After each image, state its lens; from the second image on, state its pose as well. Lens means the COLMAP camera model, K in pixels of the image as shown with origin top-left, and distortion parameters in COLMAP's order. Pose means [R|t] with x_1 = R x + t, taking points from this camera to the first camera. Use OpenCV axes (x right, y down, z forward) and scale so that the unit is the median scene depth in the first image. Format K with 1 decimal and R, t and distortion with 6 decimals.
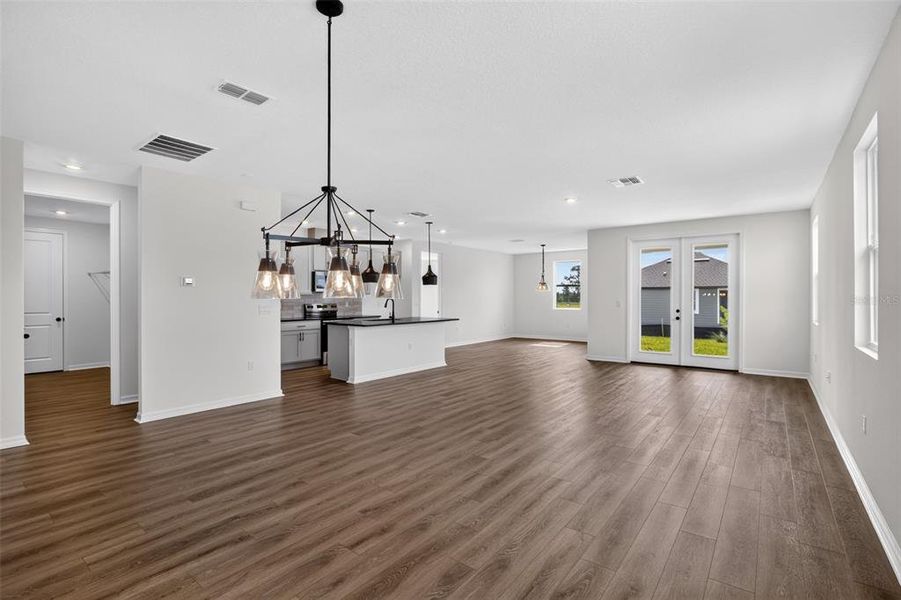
lens RADIAL K [[415.8, 0, 448.6], [0, 415.8, 300.5], [0, 0, 1]] dist [-0.002232, 0.000006]
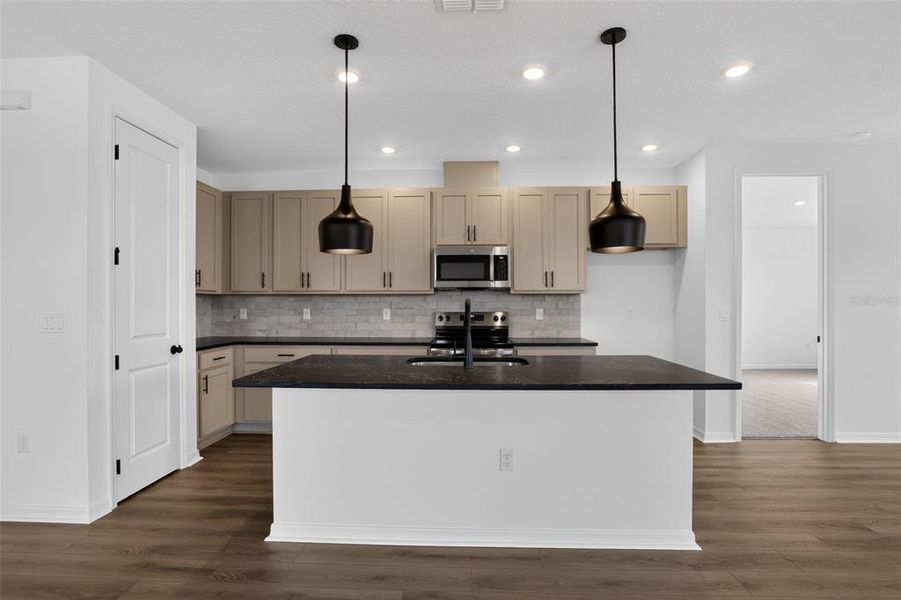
lens RADIAL K [[449.3, 0, 449.5], [0, 449.3, 308.0], [0, 0, 1]] dist [-0.003608, 0.000075]
pose [[0.593917, 0.005869, -0.804505, 0.138219], [-0.001080, 0.999978, 0.006497, -0.001017], [0.804526, -0.002990, 0.593911, 0.751994]]
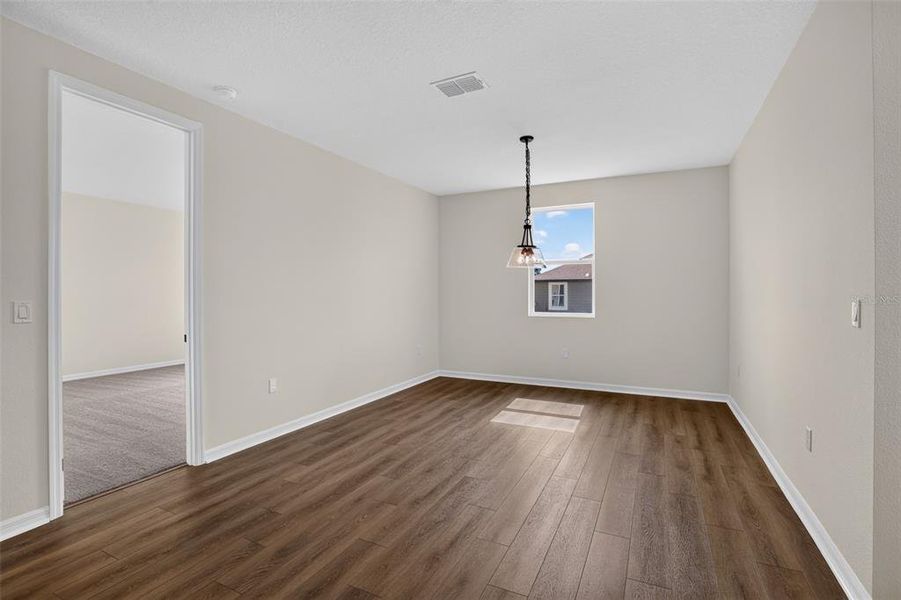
lens RADIAL K [[415.8, 0, 448.6], [0, 415.8, 300.5], [0, 0, 1]] dist [-0.002232, 0.000006]
pose [[0.981023, -0.001561, 0.193887, 0.136878], [-0.001680, 0.999862, 0.016550, -0.002765], [-0.193886, -0.016562, 0.980884, 0.963476]]
